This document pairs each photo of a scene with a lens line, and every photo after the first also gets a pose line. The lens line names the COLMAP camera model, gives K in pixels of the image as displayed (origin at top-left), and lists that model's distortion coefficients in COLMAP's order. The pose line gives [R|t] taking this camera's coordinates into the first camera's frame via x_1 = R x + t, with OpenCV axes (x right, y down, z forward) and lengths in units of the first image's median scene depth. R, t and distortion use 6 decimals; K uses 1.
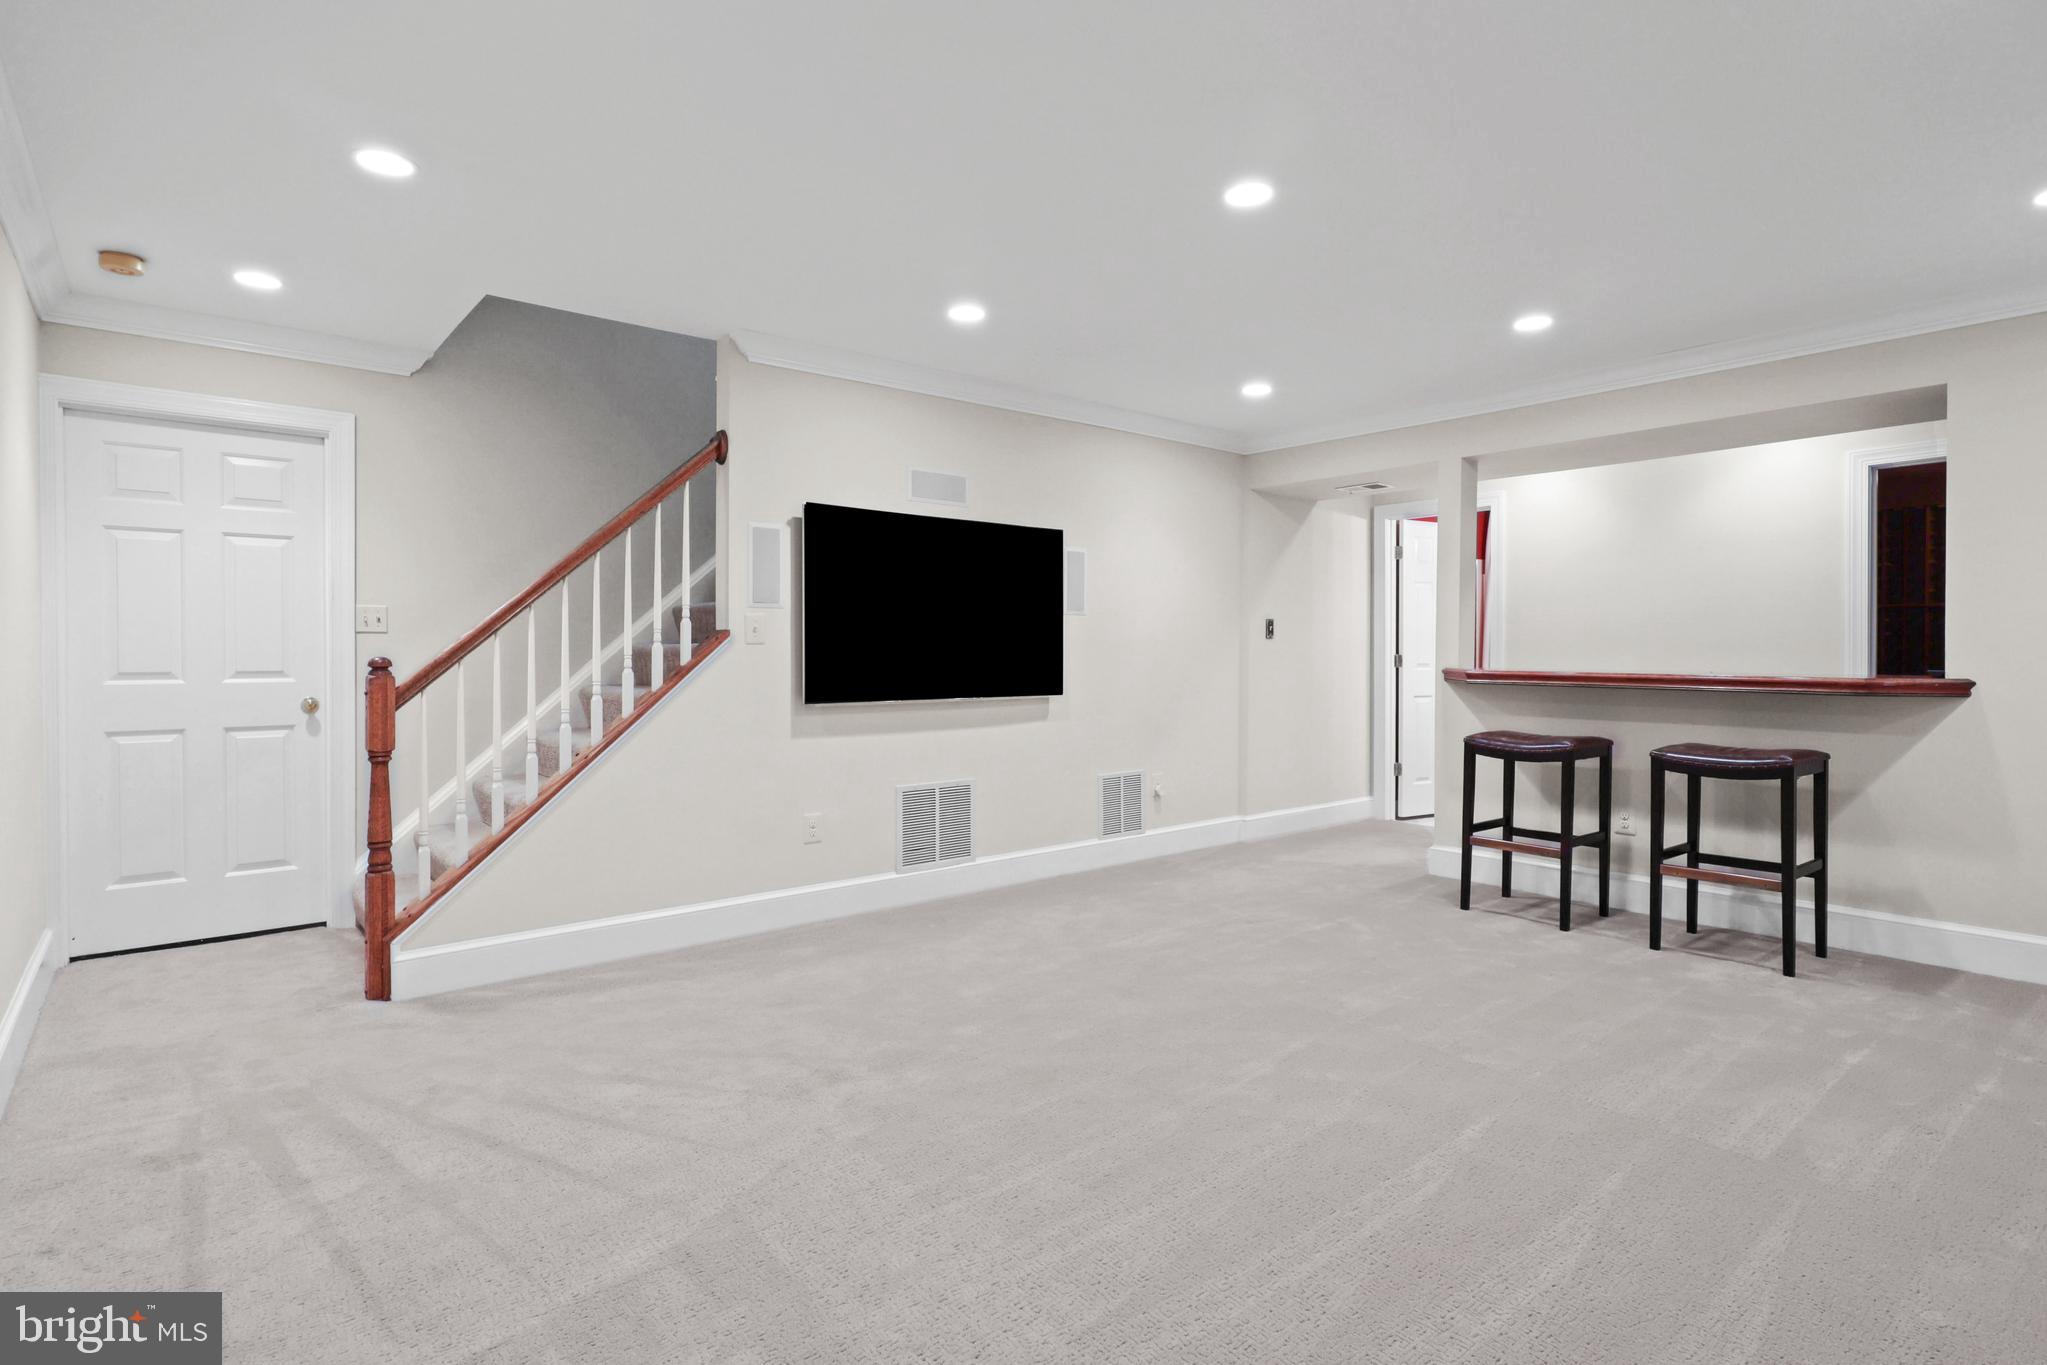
lens RADIAL K [[1012.3, 0, 1037.8], [0, 1012.3, 667.9], [0, 0, 1]] dist [-0.021397, 0.011145]
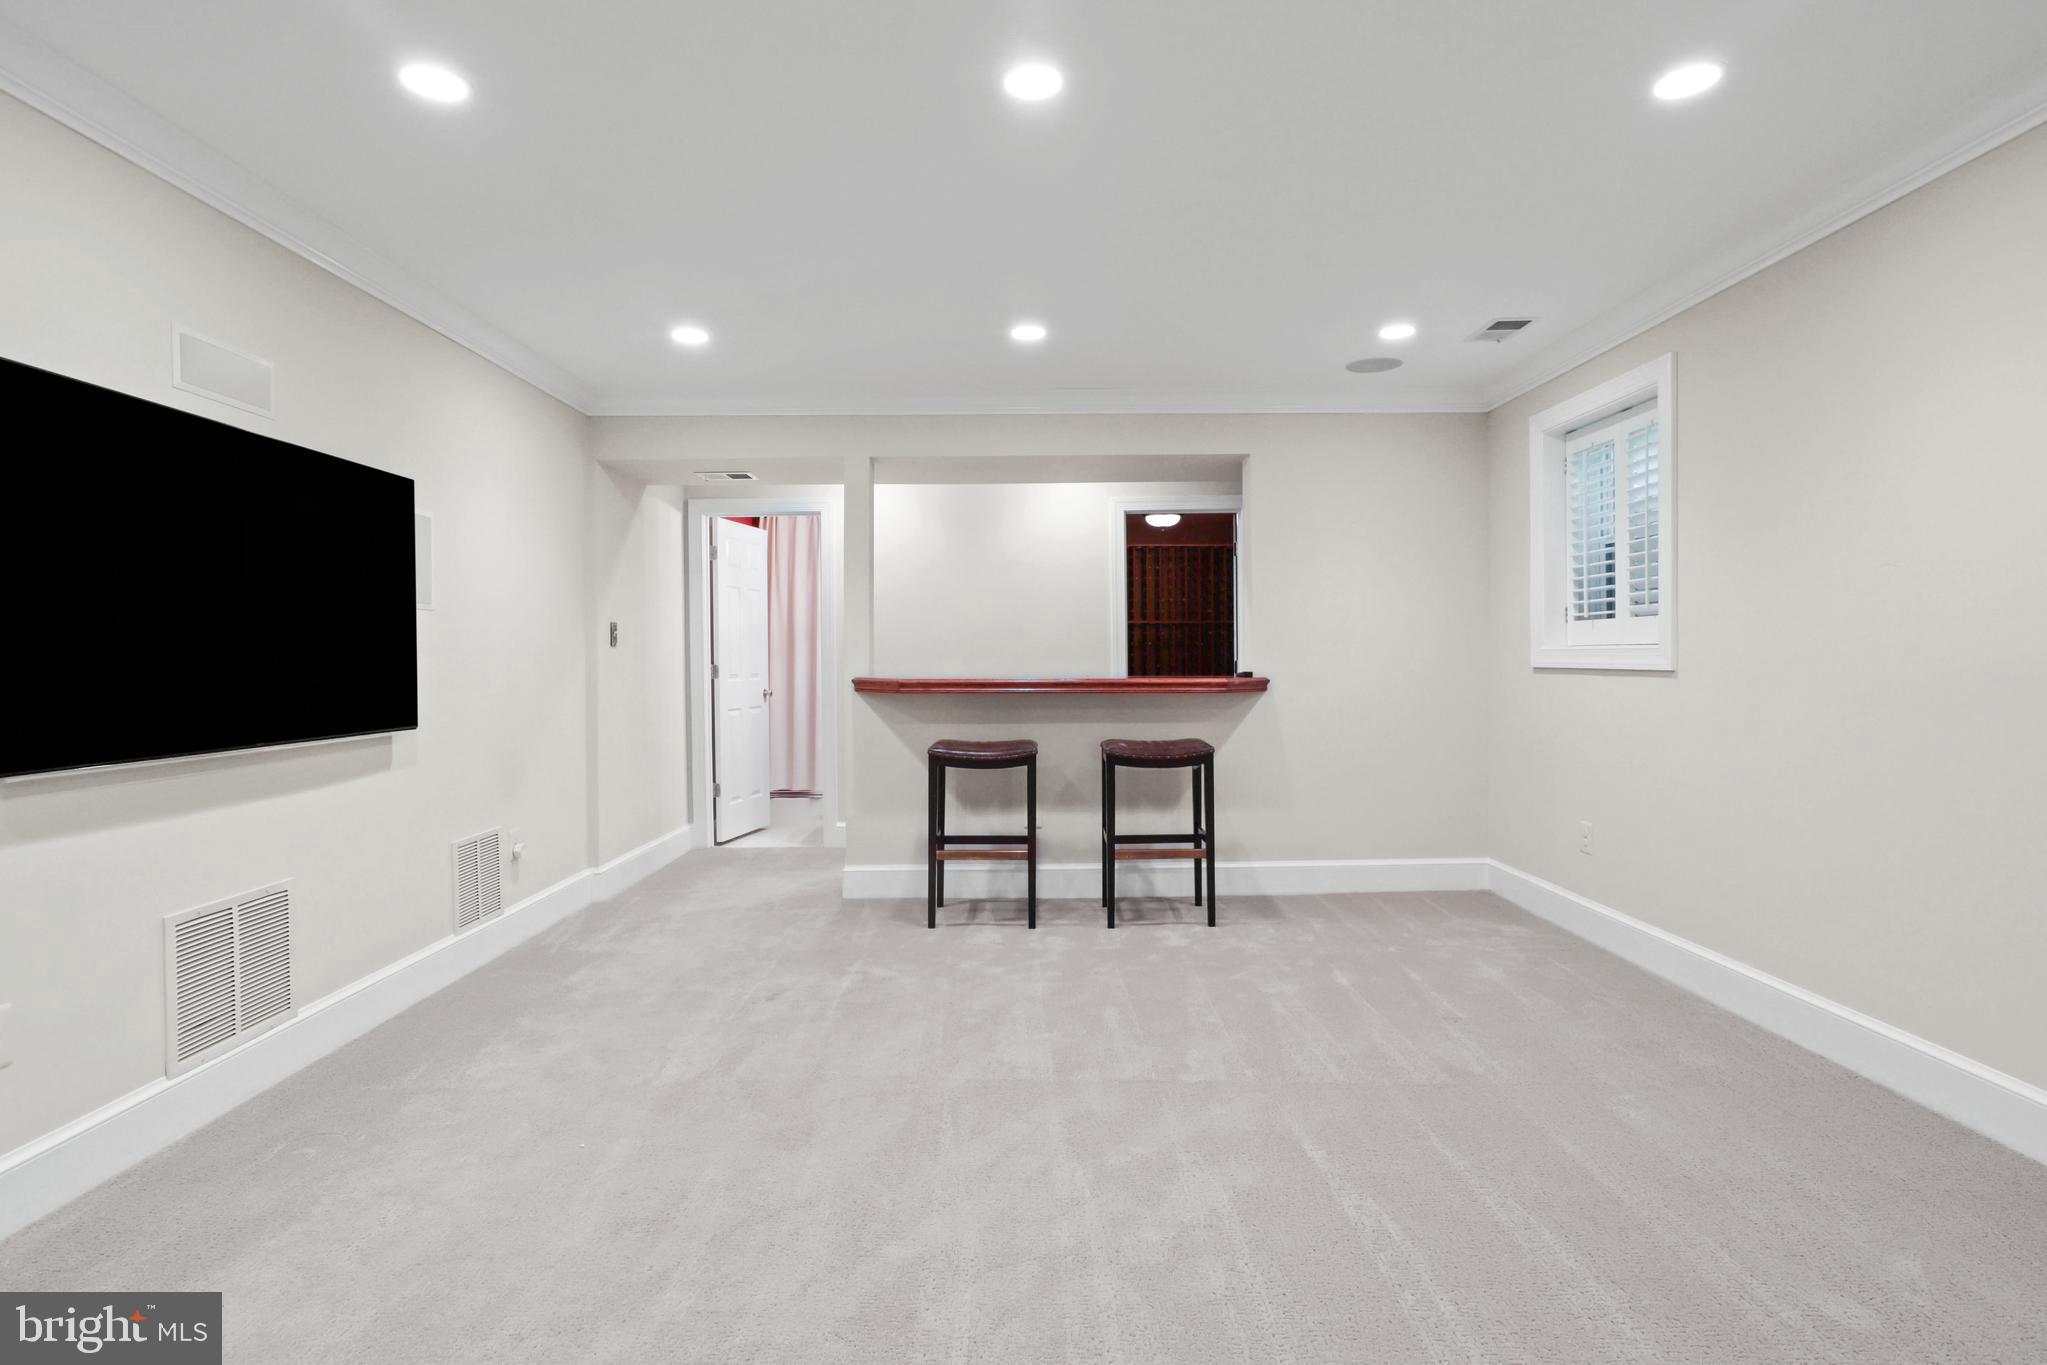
lens RADIAL K [[1012.3, 0, 1020.4], [0, 1012.3, 678.1], [0, 0, 1]] dist [-0.021397, 0.011145]
pose [[0.641509, -0.019421, 0.766870, -0.240991], [0.020217, 0.999760, 0.008407, -0.004511], [-0.766849, 0.010111, 0.641748, 0.293093]]
